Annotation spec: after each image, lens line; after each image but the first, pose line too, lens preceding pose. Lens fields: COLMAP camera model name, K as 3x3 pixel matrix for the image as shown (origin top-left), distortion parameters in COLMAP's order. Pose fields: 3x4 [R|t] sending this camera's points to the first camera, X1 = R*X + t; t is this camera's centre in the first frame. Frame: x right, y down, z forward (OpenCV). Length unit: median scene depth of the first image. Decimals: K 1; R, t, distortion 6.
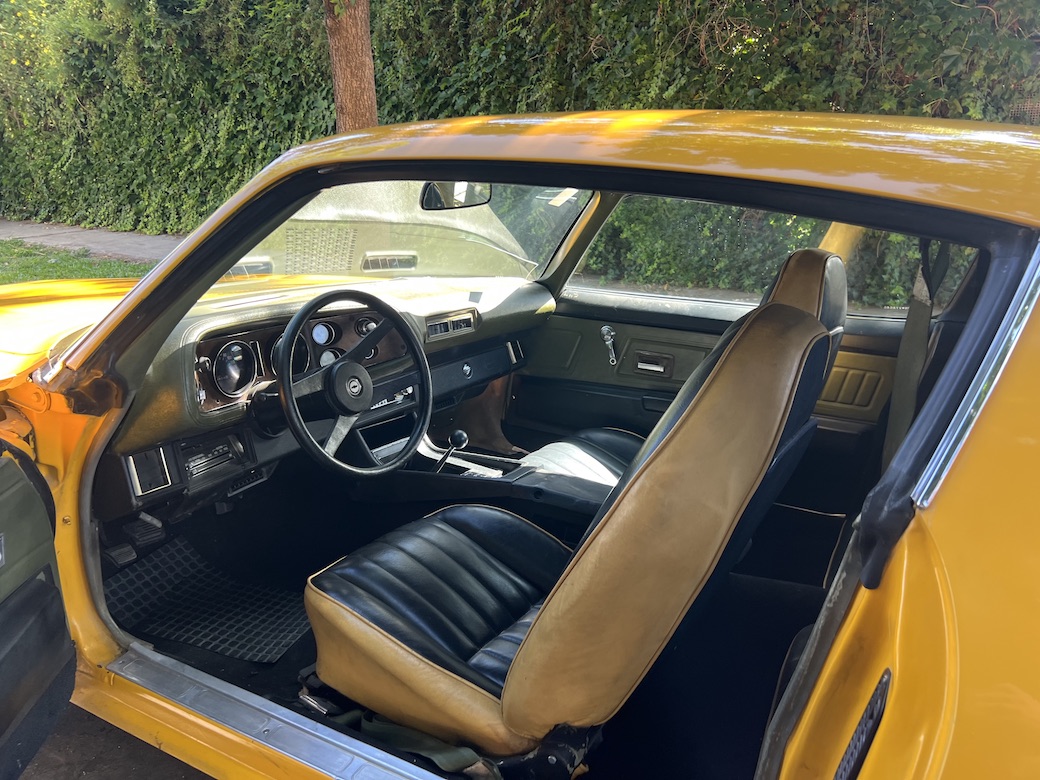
lens RADIAL K [[771.9, 0, 528.1], [0, 771.9, 388.8], [0, 0, 1]] dist [0.062572, -0.076458]
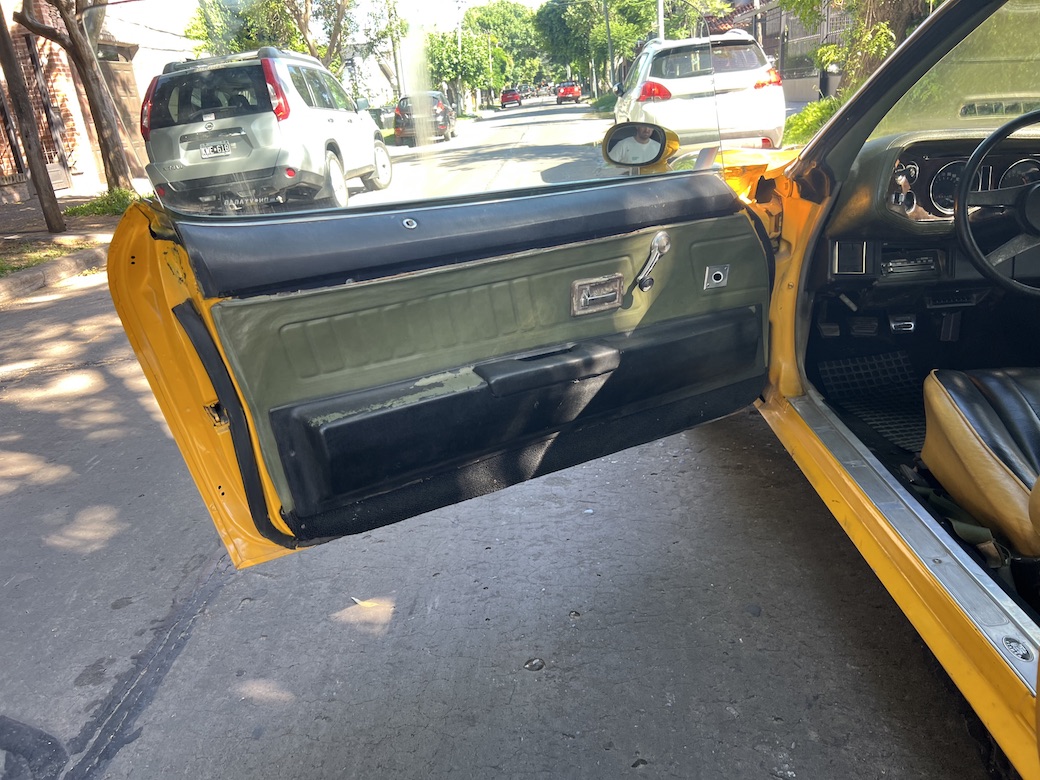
lens RADIAL K [[771.9, 0, 528.1], [0, 771.9, 388.8], [0, 0, 1]] dist [0.062572, -0.076458]
pose [[0.465068, 0.269410, -0.843285, 0.234721], [-0.172612, 0.961882, 0.212104, 0.078667], [0.868284, 0.046919, 0.493844, -0.038468]]
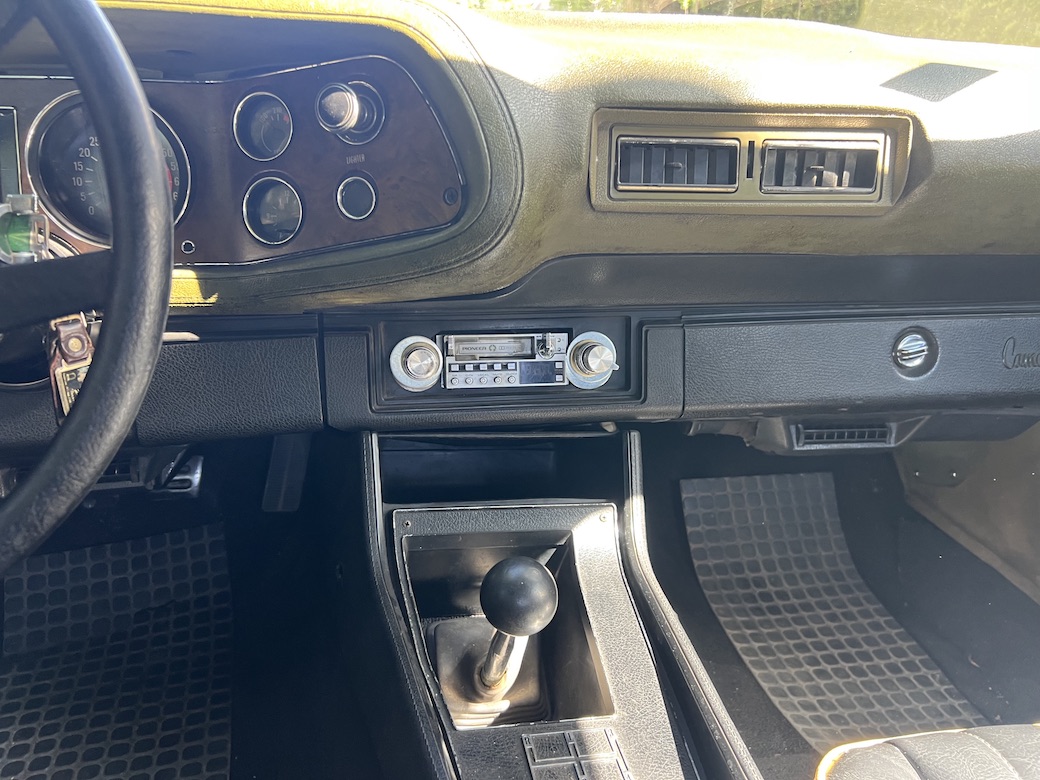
lens RADIAL K [[789.1, 0, 516.7], [0, 789.1, 392.7], [0, 0, 1]] dist [0.037165, -0.051581]
pose [[0.625720, 0.259958, -0.735456, 0.060690], [-0.199440, 0.964813, 0.171345, -0.031122], [0.754120, 0.039465, 0.655549, 0.655263]]
